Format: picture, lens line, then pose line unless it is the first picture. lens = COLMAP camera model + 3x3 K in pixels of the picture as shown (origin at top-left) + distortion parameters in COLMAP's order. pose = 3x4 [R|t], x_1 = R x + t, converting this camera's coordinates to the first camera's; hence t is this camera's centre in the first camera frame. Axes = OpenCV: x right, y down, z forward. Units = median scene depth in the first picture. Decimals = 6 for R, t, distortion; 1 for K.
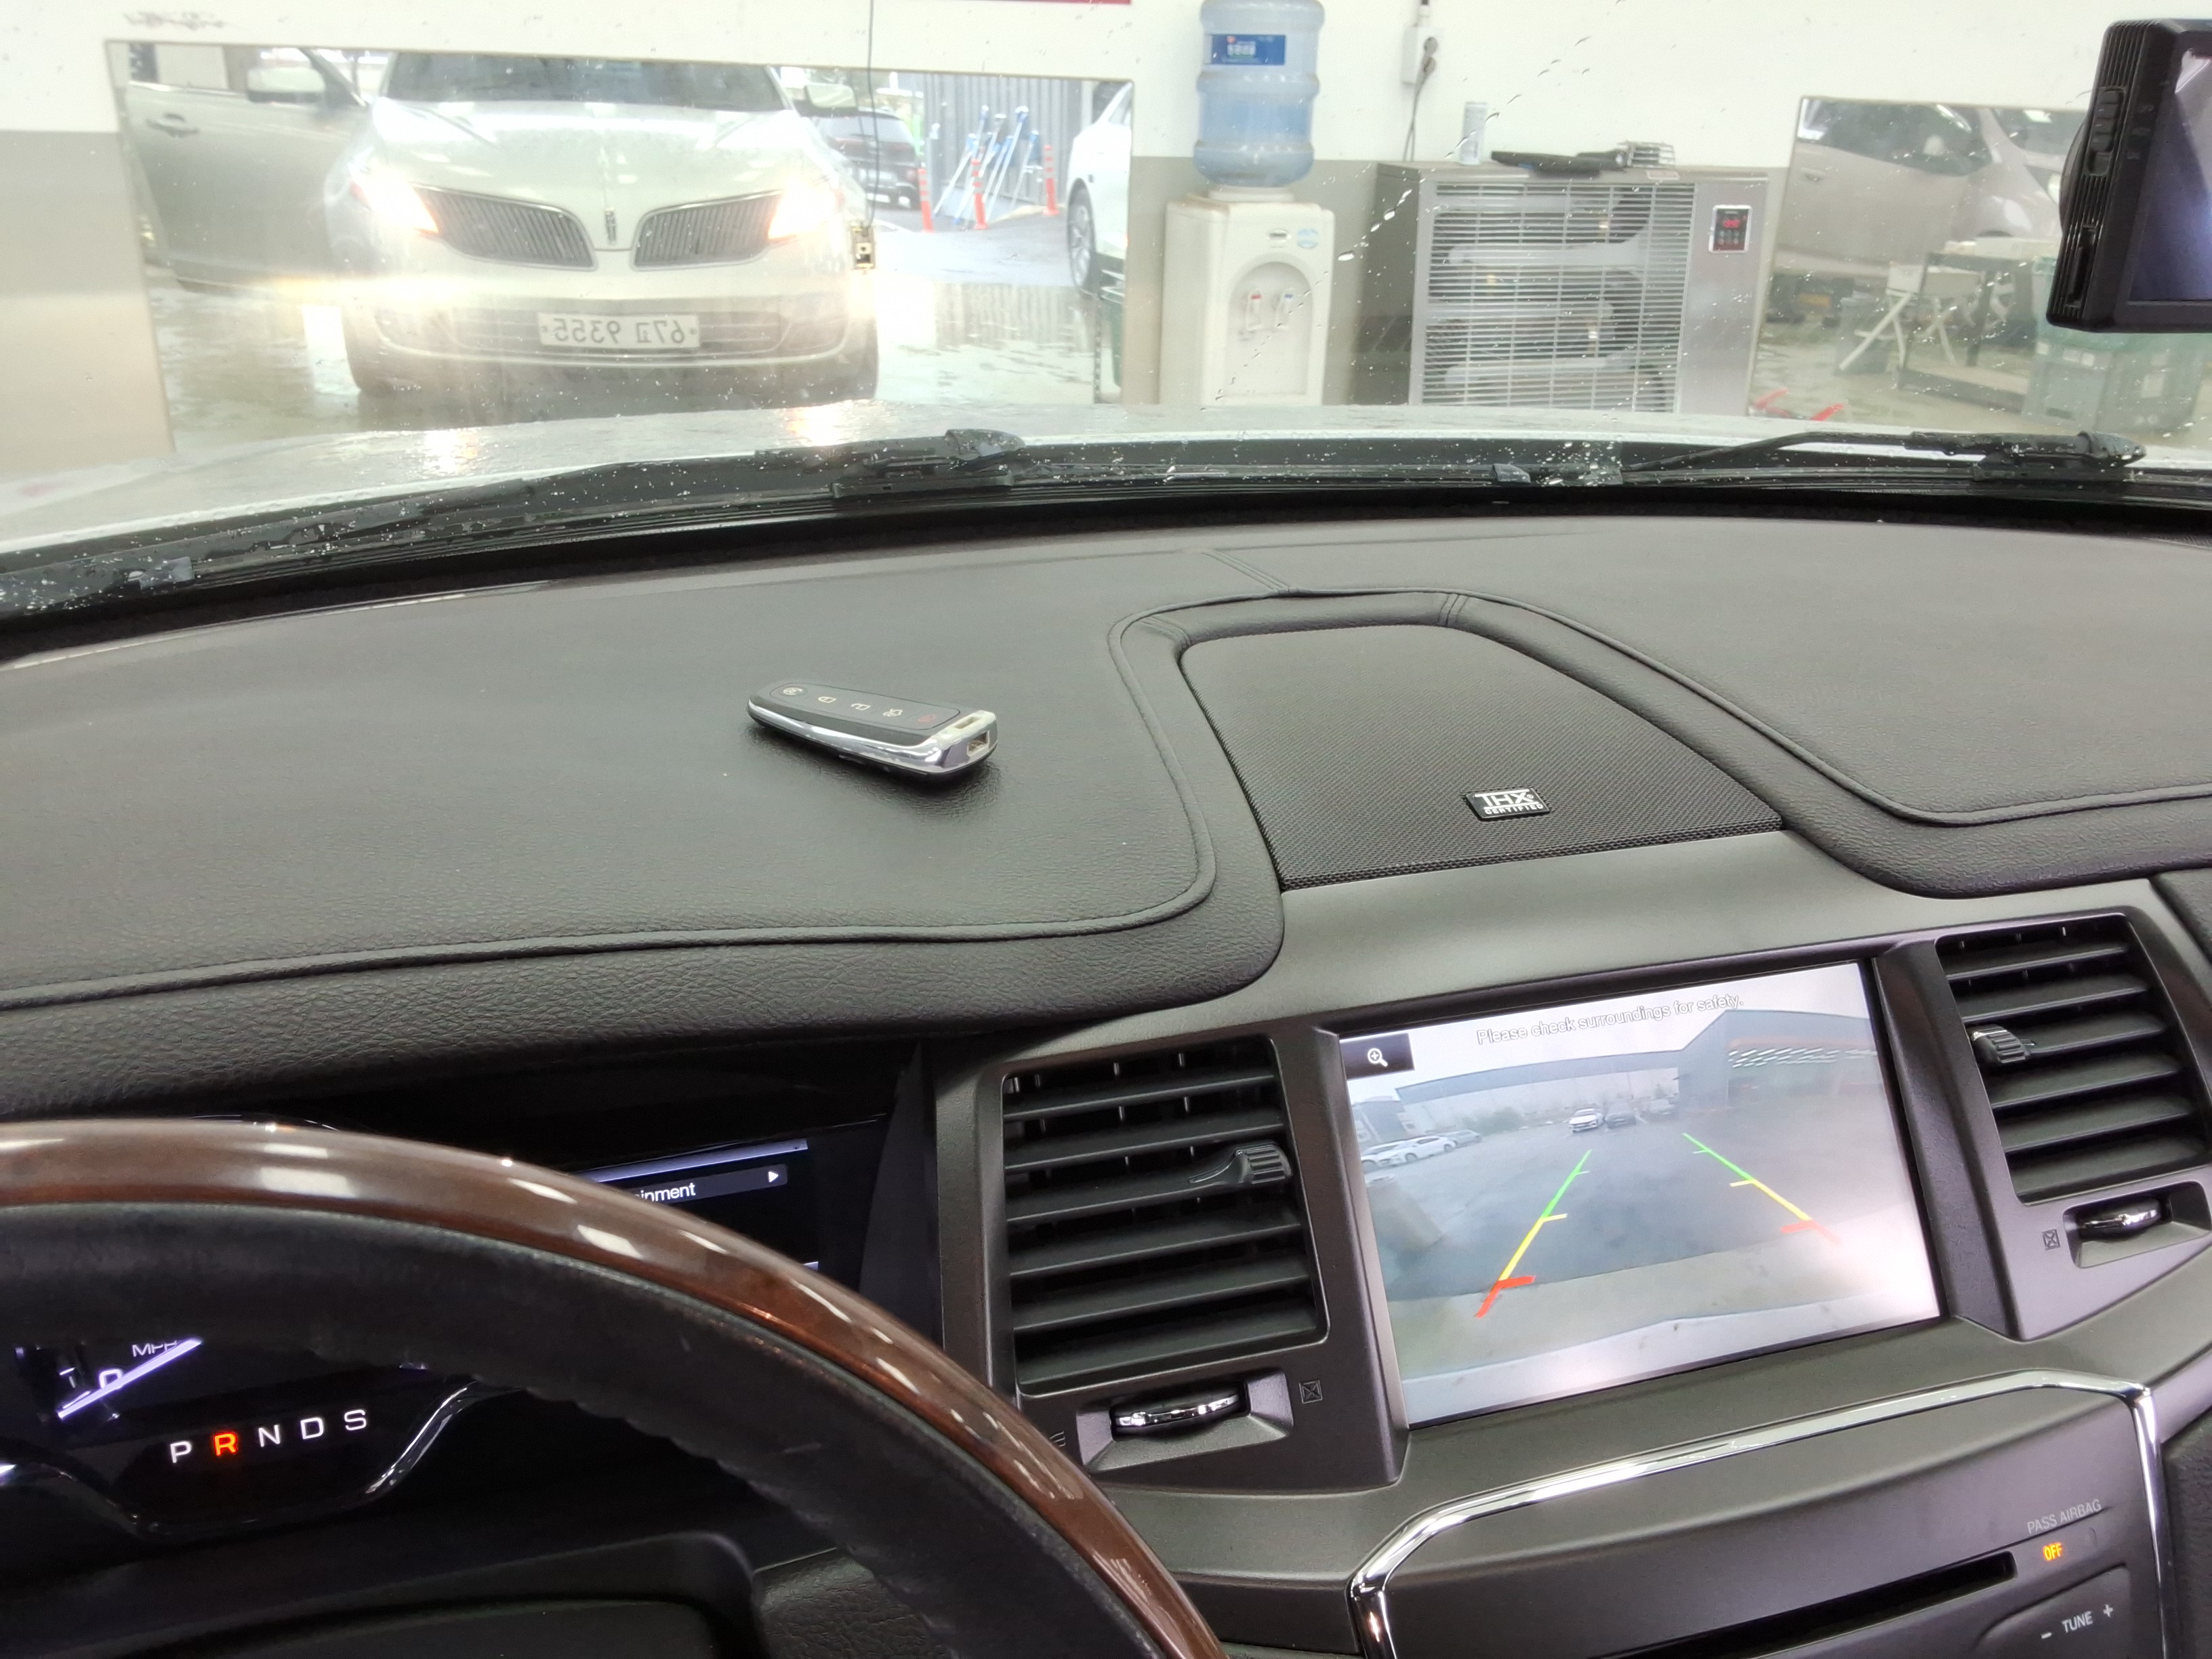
lens RADIAL K [[1754.2, 0, 1114.6], [0, 1754.2, 867.4], [0, 0, 1]] dist [0.123748, -0.187183]
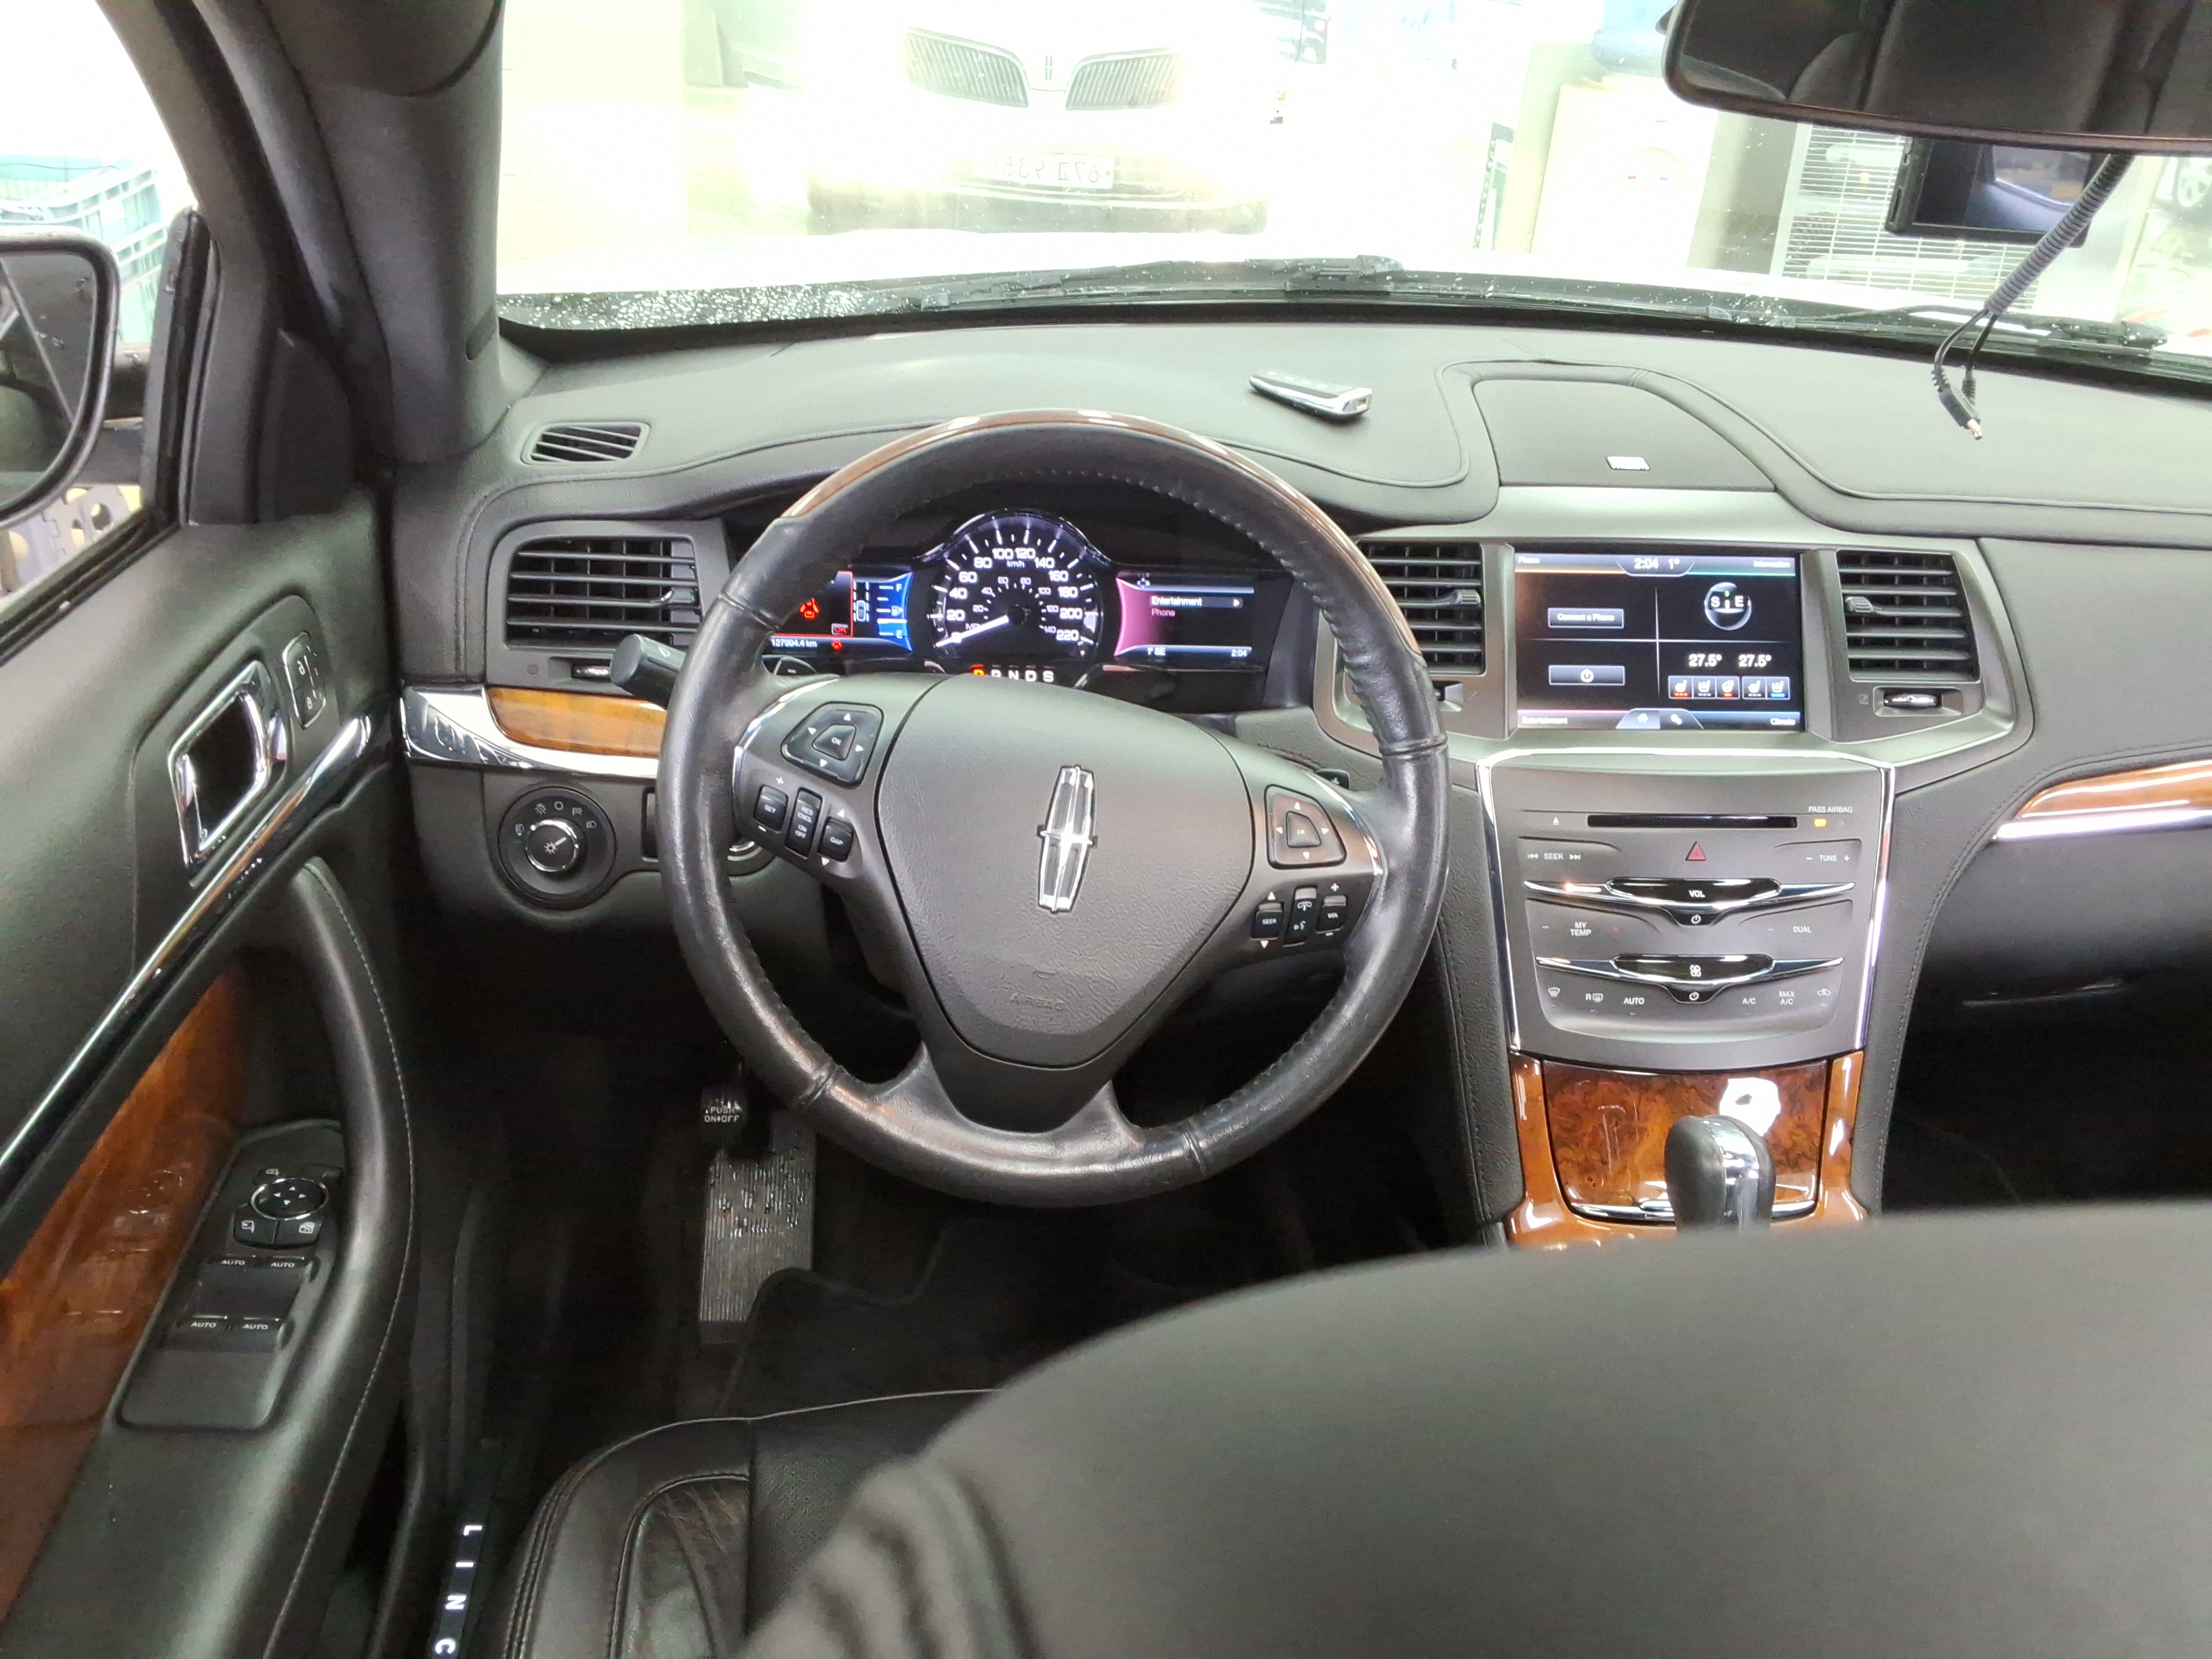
lens RADIAL K [[1754.2, 0, 1114.6], [0, 1754.2, 867.4], [0, 0, 1]] dist [0.123748, -0.187183]
pose [[0.977042, 0.136005, -0.163989, 0.053529], [-0.123876, 0.988896, 0.082097, 0.333108], [0.173333, -0.059898, 0.983040, -1.122151]]
